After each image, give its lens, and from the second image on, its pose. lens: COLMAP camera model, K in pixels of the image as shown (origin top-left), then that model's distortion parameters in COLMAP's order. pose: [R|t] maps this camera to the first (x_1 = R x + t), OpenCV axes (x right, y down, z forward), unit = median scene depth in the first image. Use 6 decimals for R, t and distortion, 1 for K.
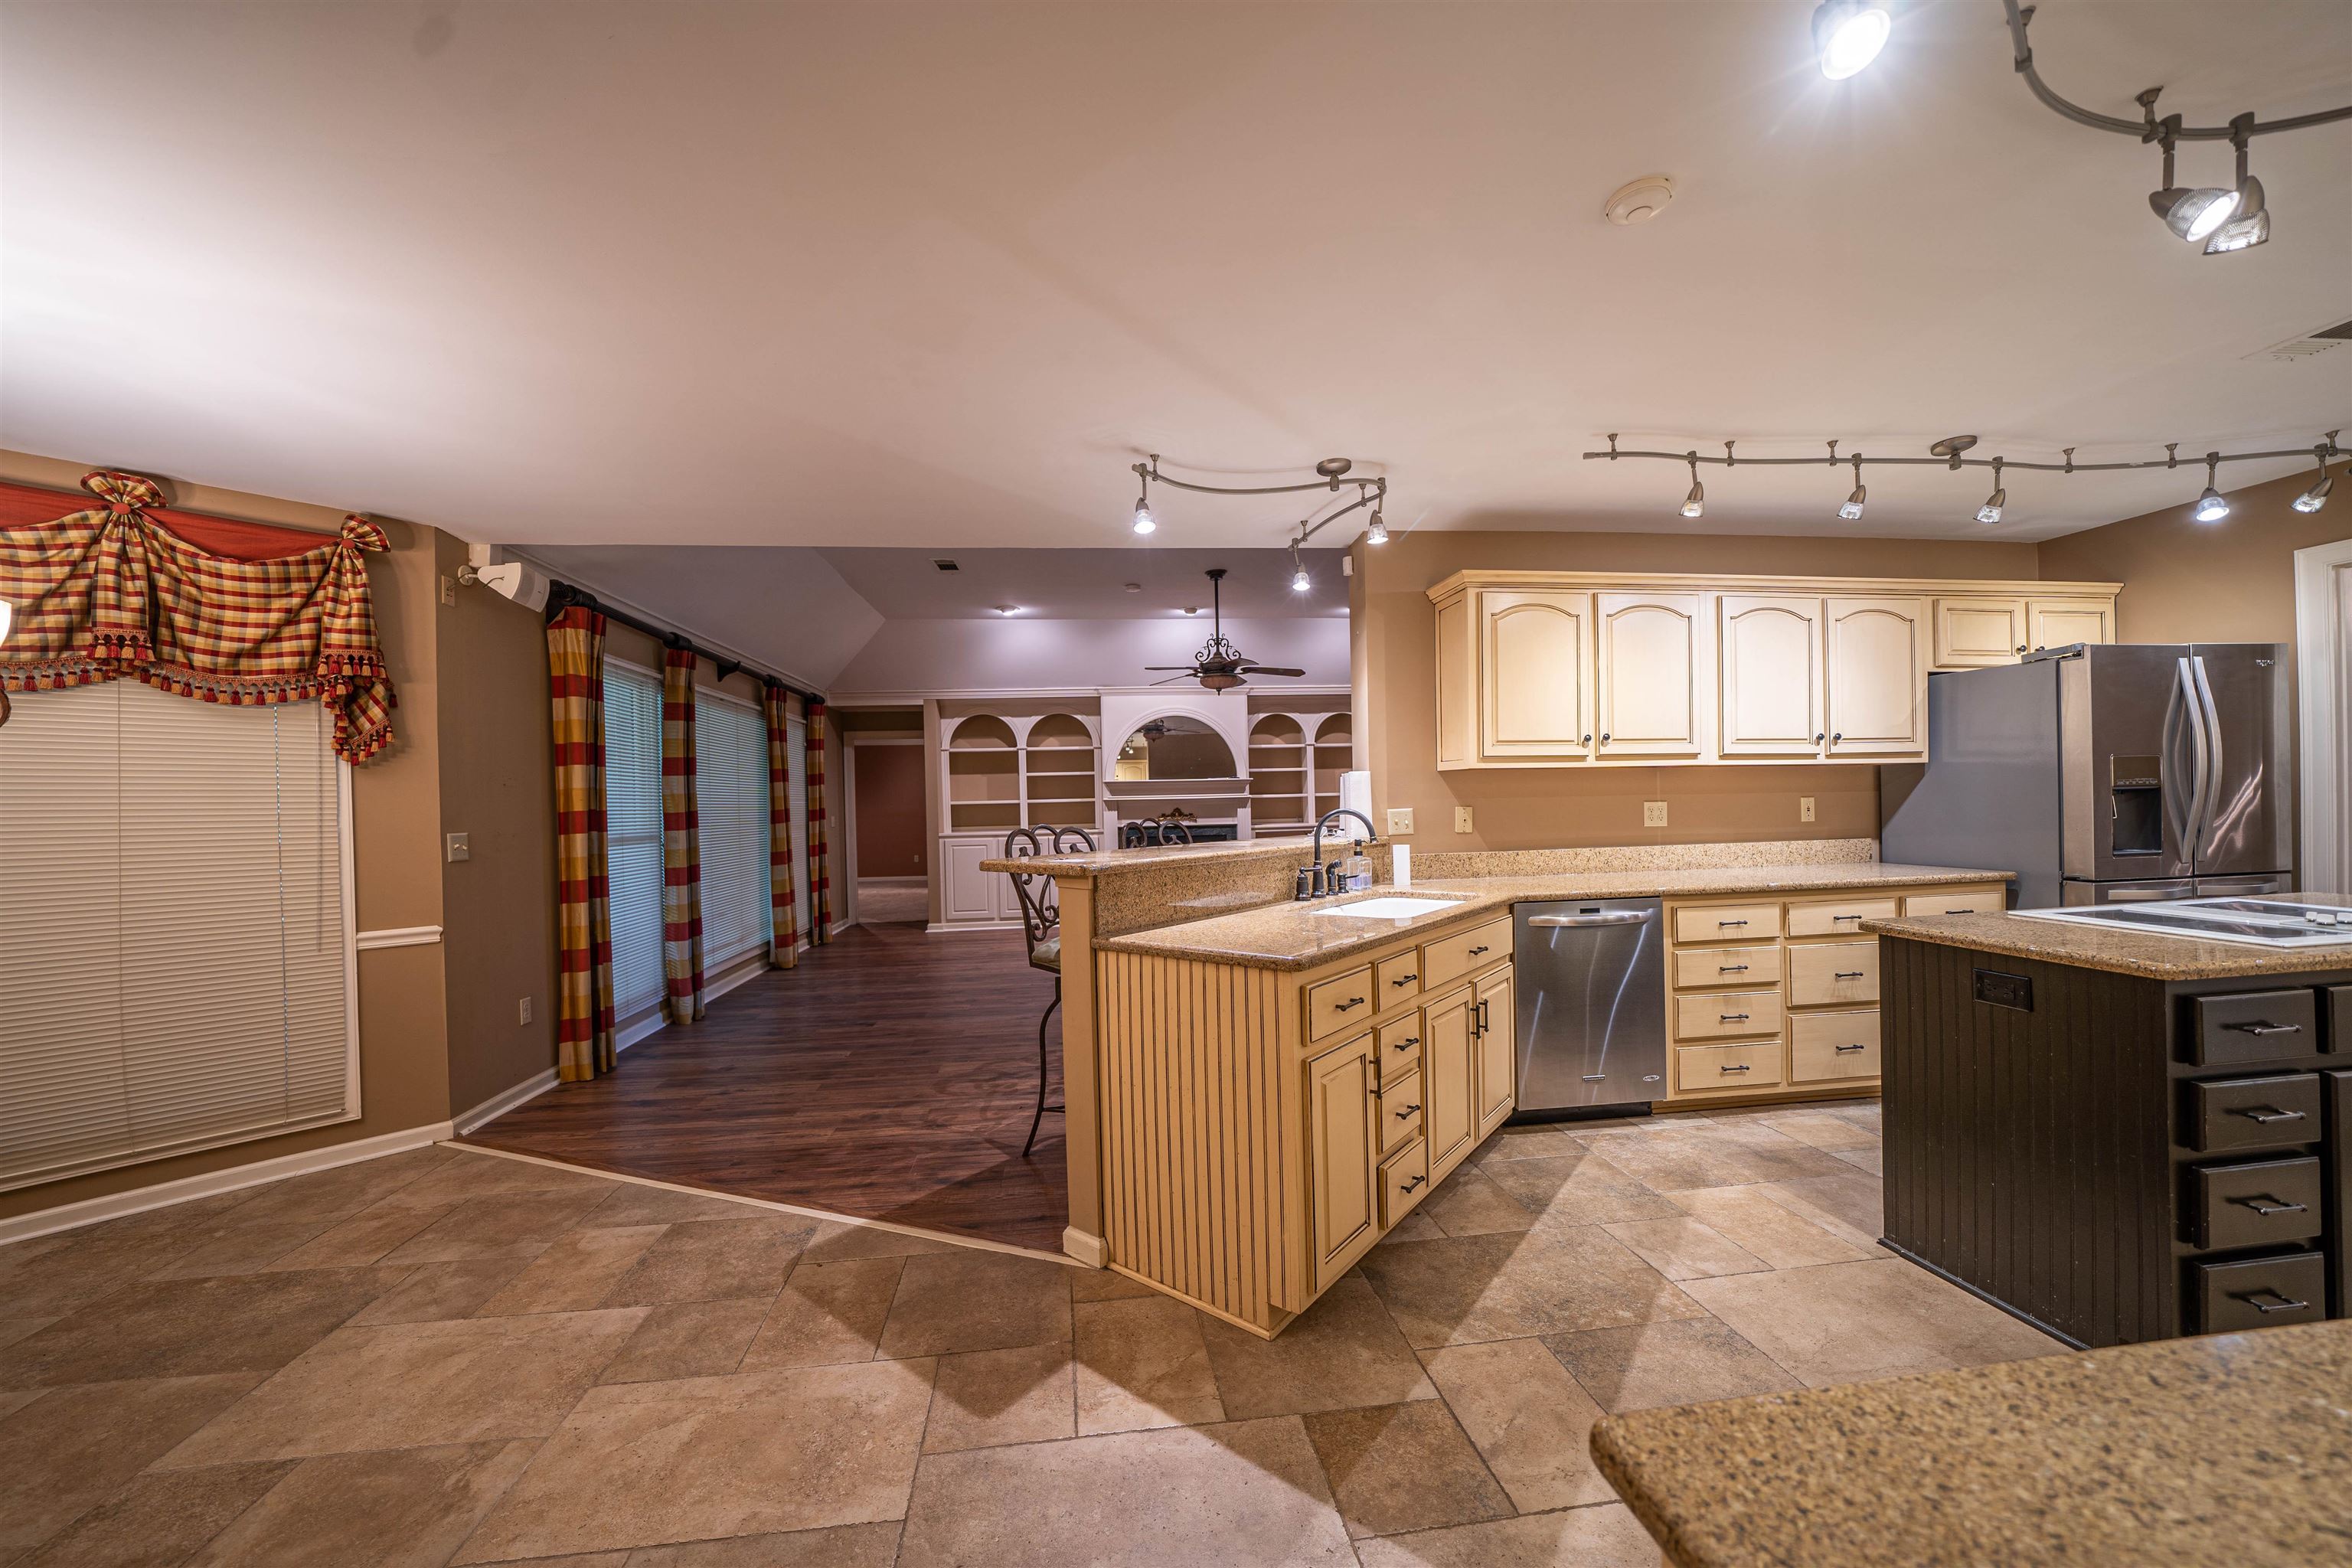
lens RADIAL K [[841.8, 0, 1158.9], [0, 841.8, 803.9], [0, 0, 1]] dist [-0.022162, 0.002401]
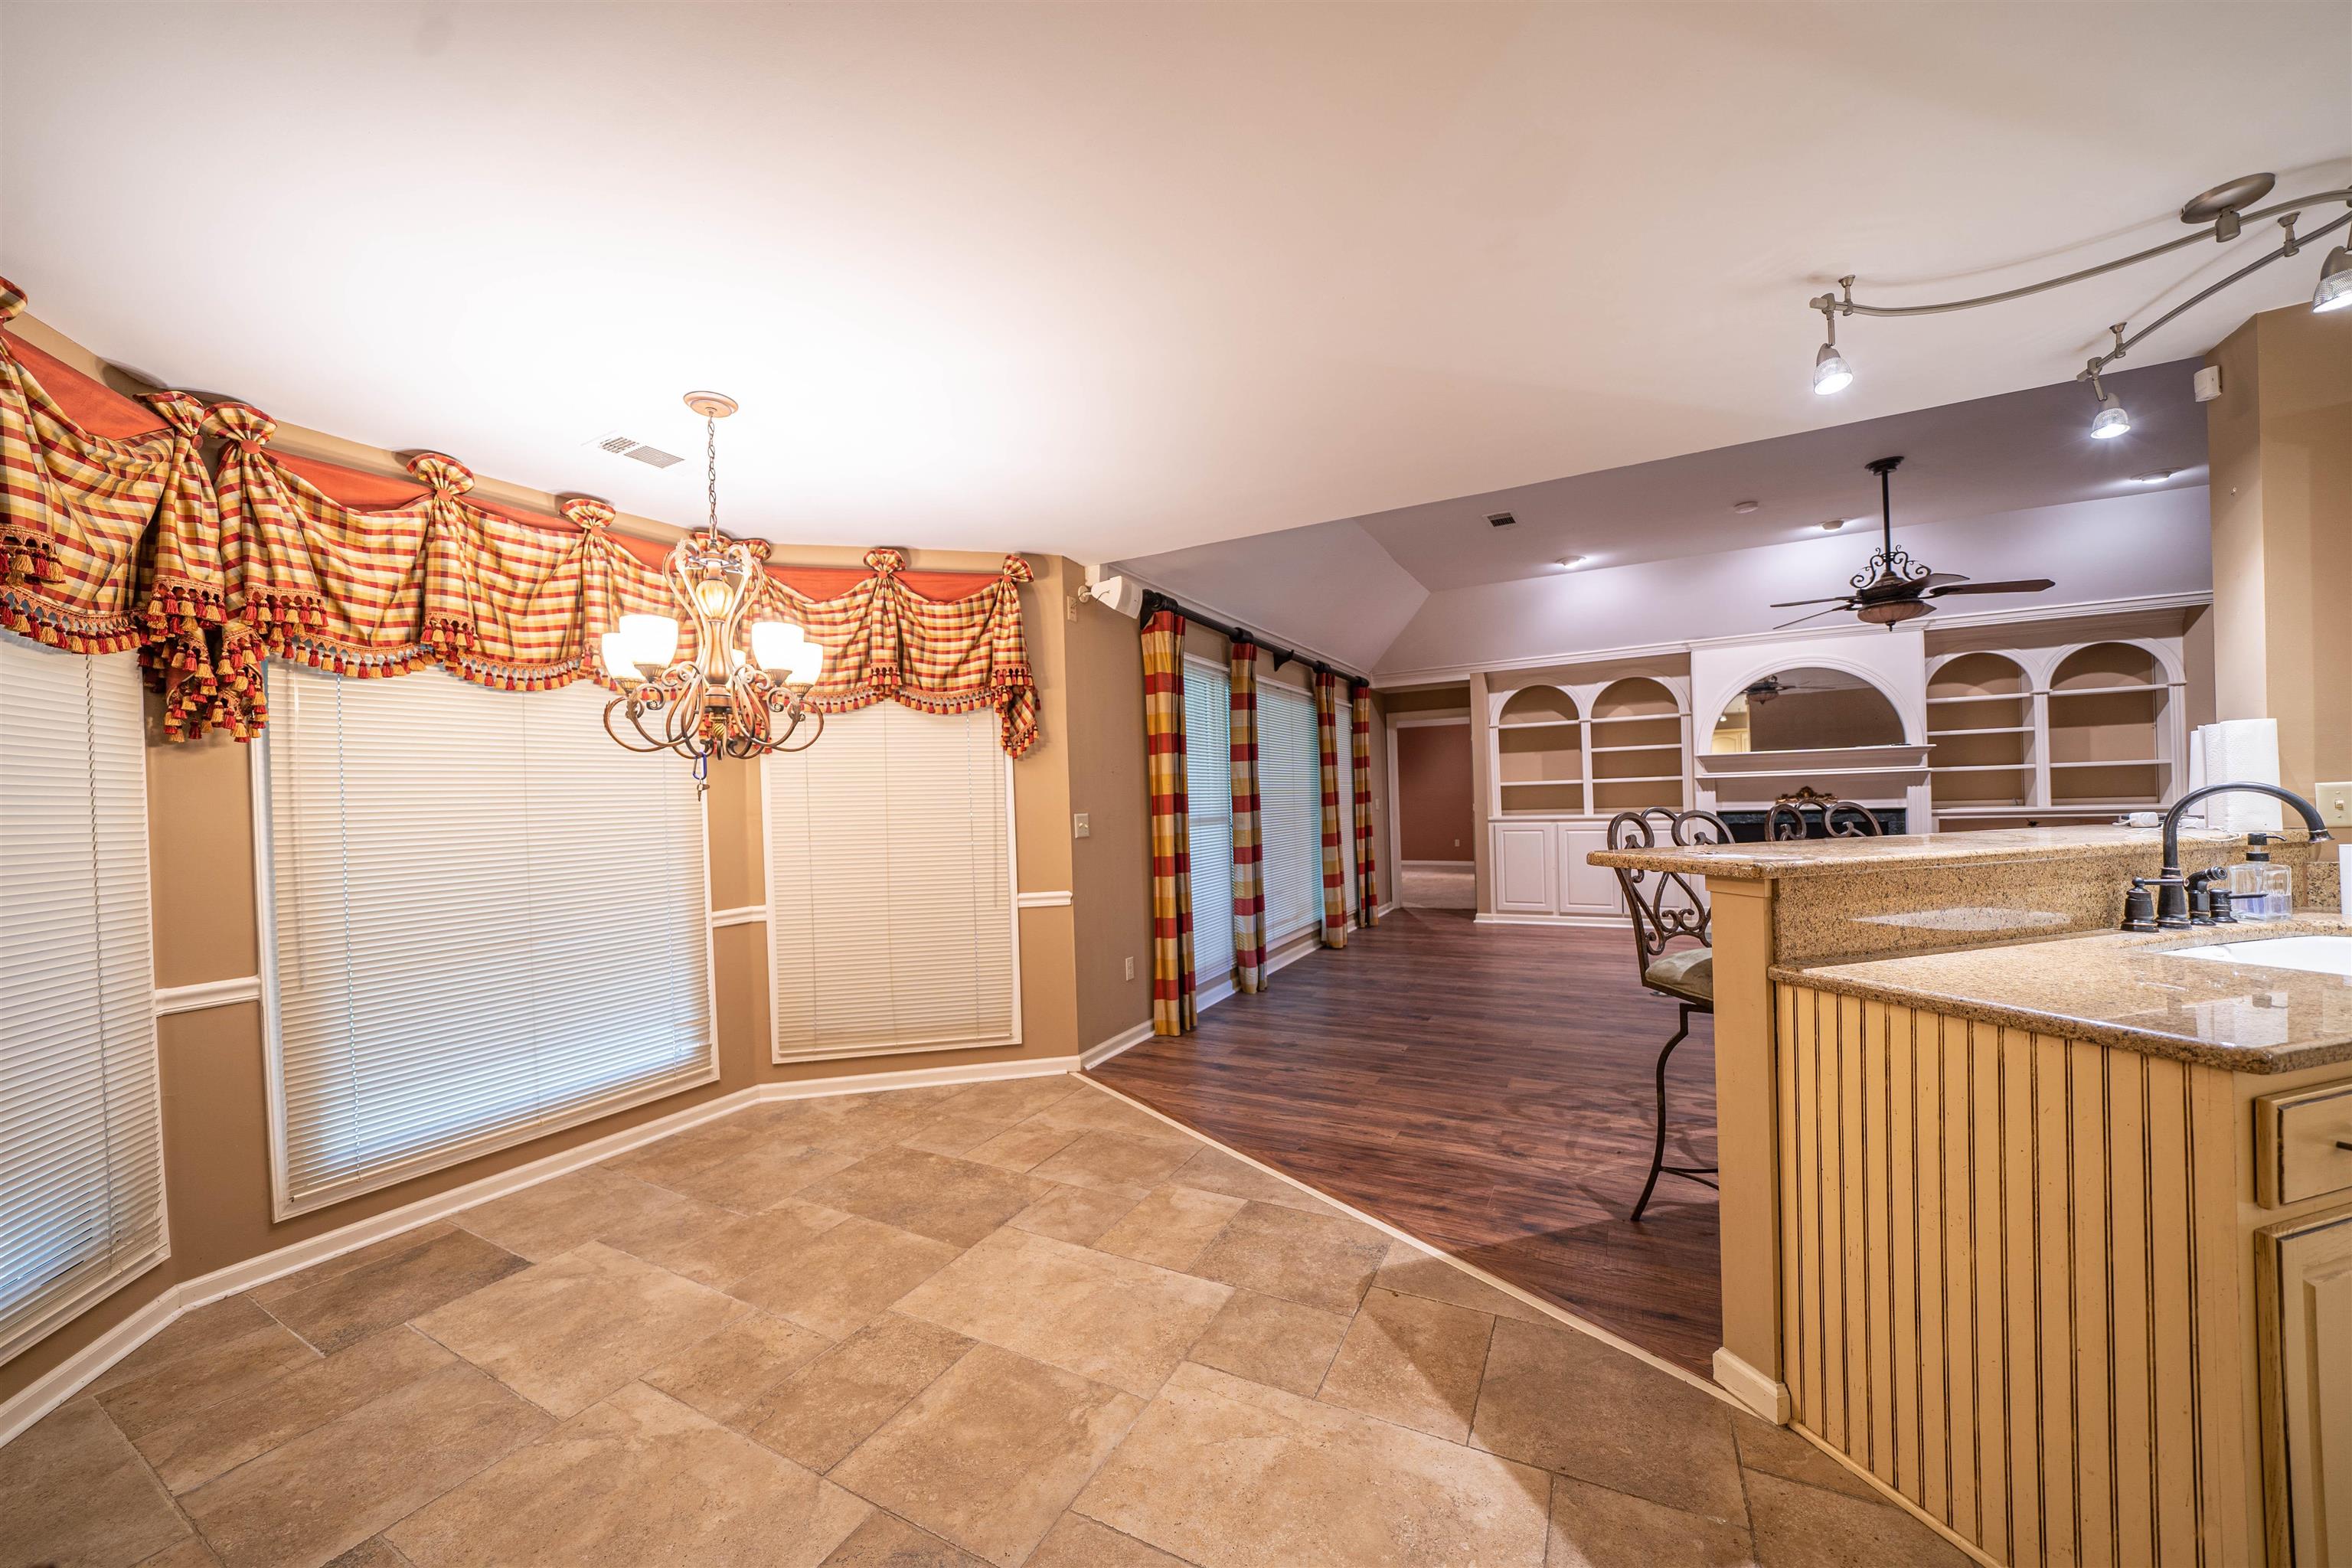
lens RADIAL K [[841.8, 0, 1158.9], [0, 841.8, 803.9], [0, 0, 1]] dist [-0.022162, 0.002401]
pose [[0.817513, 0.000012, -0.575911, -0.063737], [0.011660, 0.999795, 0.016572, 0.002677], [0.575792, -0.020263, 0.817345, 0.082777]]
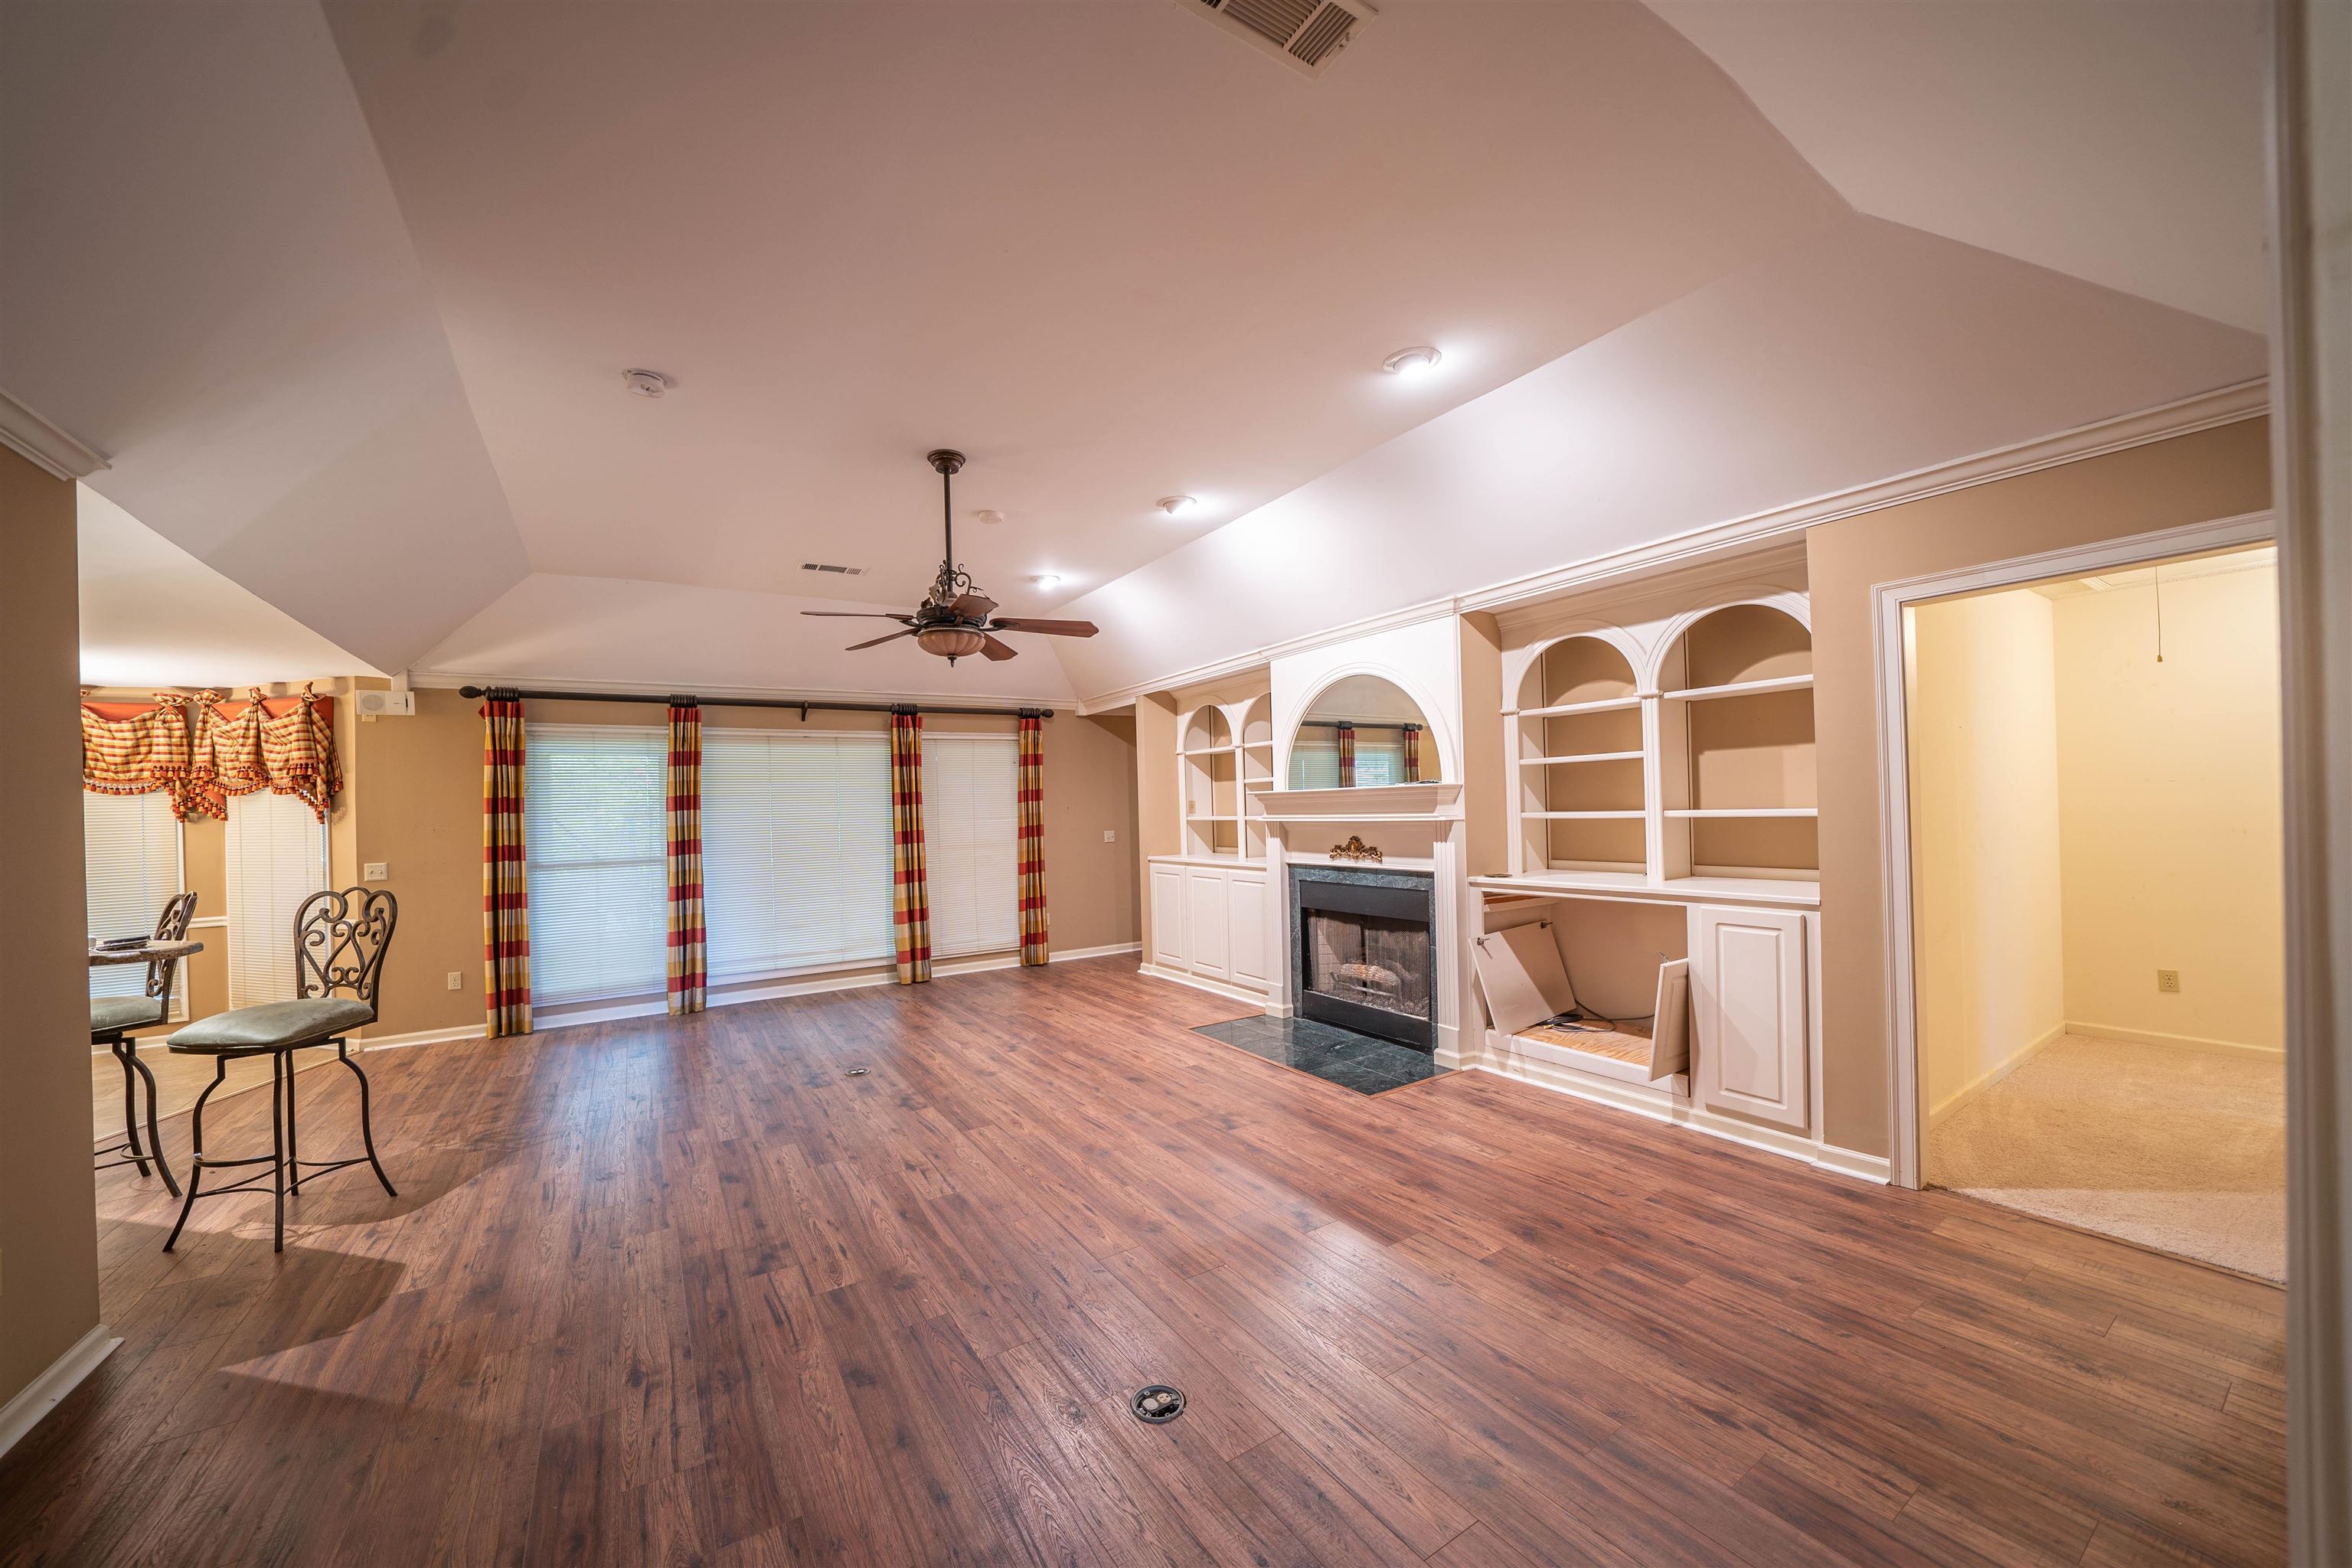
lens RADIAL K [[841.8, 0, 1158.9], [0, 841.8, 803.9], [0, 0, 1]] dist [-0.022162, 0.002401]
pose [[0.437542, 0.007969, -0.899163, 1.252794], [0.017436, 0.999698, 0.017345, -0.077437], [0.899029, -0.023267, 0.437271, 1.635785]]
